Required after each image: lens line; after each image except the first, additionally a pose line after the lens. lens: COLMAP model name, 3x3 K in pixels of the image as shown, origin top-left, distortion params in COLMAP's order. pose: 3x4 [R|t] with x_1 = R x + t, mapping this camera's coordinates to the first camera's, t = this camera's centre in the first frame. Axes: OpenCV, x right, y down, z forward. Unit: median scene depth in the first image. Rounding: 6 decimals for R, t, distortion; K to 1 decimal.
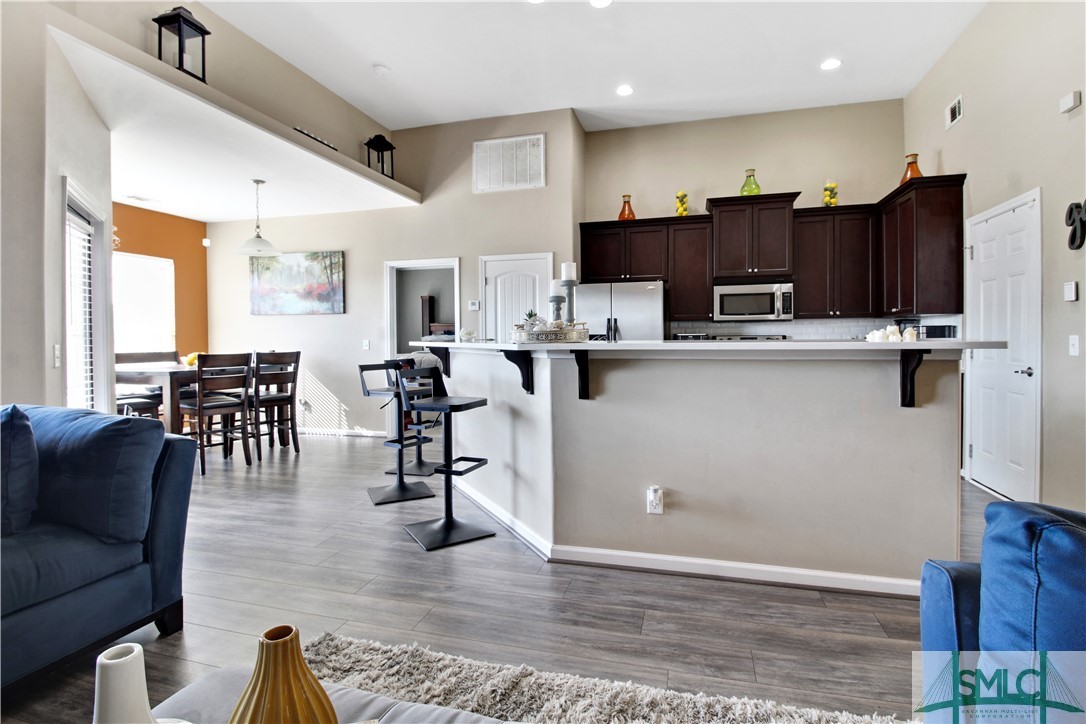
lens RADIAL K [[496.7, 0, 563.4], [0, 496.7, 344.7], [0, 0, 1]] dist [-0.001437, -0.005243]
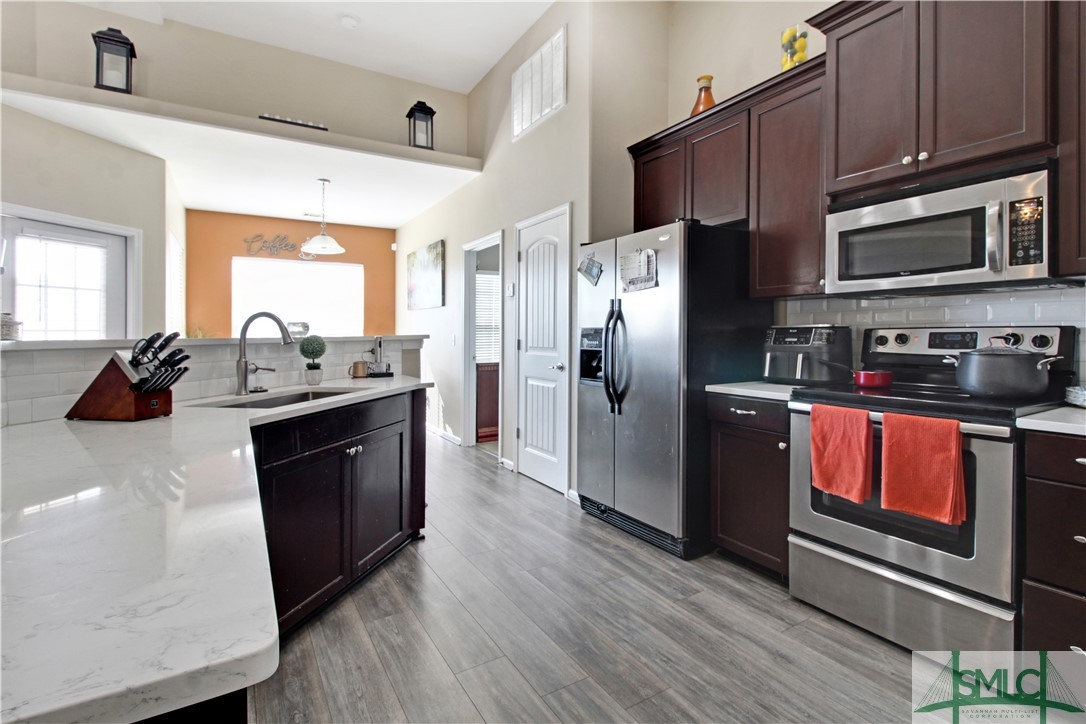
lens RADIAL K [[524.7, 0, 535.6], [0, 524.7, 338.6], [0, 0, 1]] dist [0.021798, -0.016453]
pose [[0.713233, 0.009911, -0.700857, 0.448117], [-0.009557, 0.999945, 0.004414, -0.008840], [0.700862, 0.003550, 0.713288, 0.490875]]
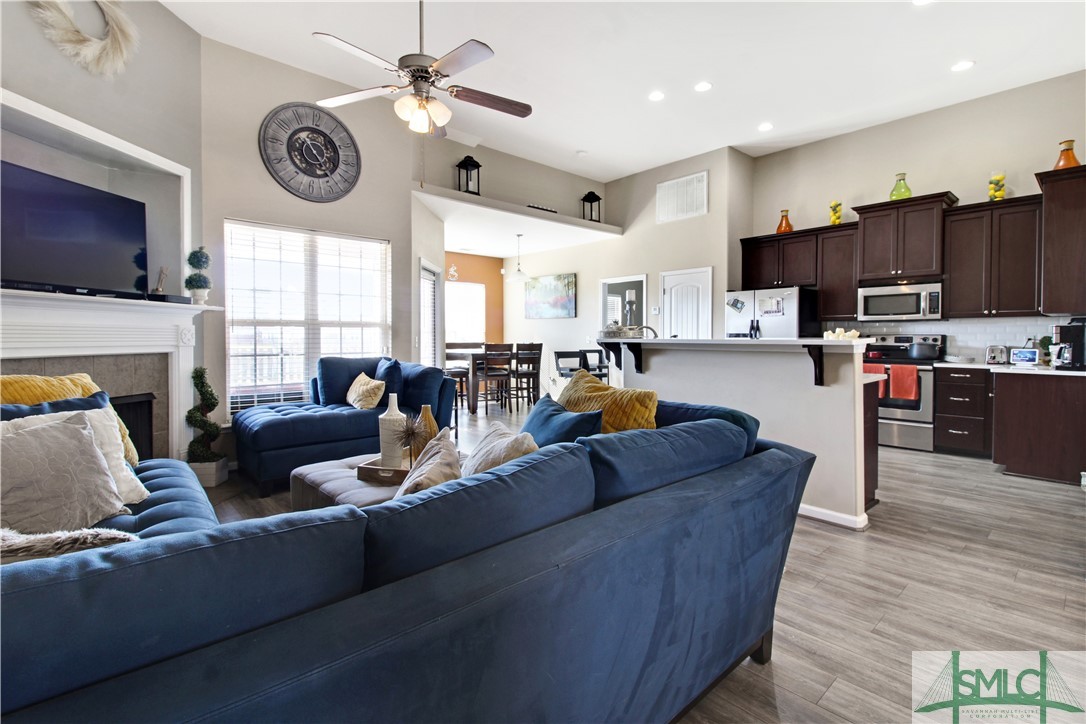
lens RADIAL K [[496.7, 0, 563.4], [0, 496.7, 344.7], [0, 0, 1]] dist [-0.001437, -0.005243]
pose [[0.840401, 0.017527, -0.541682, 0.351229], [-0.014498, 0.999846, 0.009859, 0.002030], [0.541772, -0.000432, 0.840525, -0.244257]]
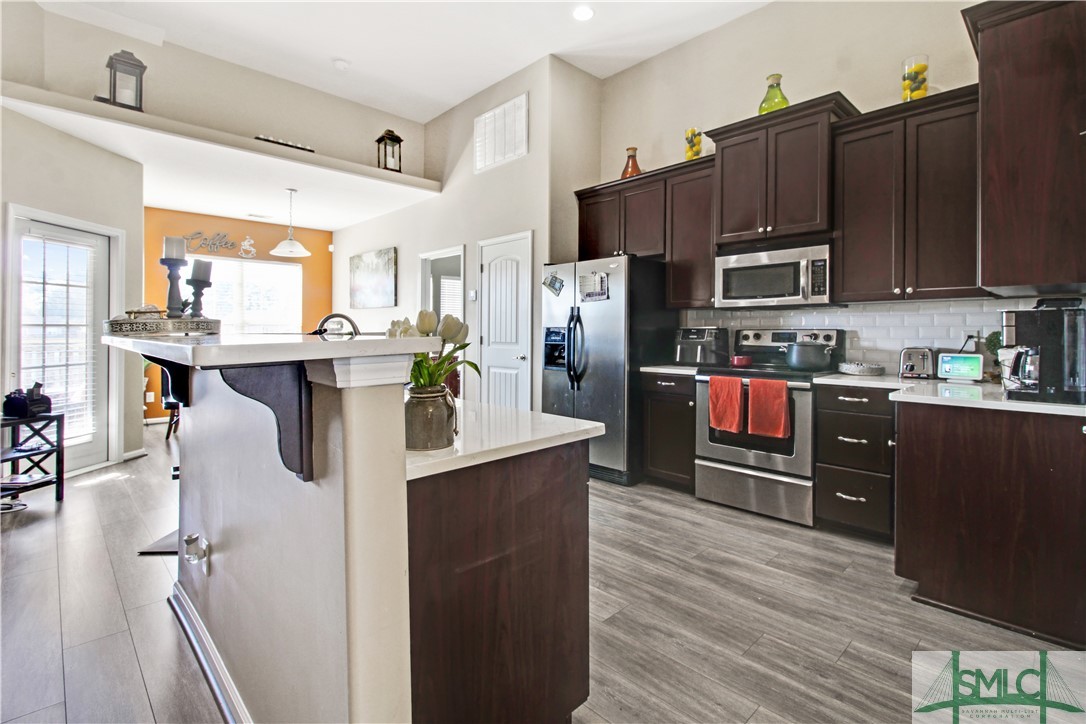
lens RADIAL K [[516.4, 0, 551.9], [0, 516.4, 332.0], [0, 0, 1]] dist [0.000855, -0.000671]
pose [[0.860831, 0.009295, -0.508806, 0.474045], [-0.015192, 0.999857, -0.007437, -0.005770], [0.508664, 0.014132, 0.860849, 0.270119]]
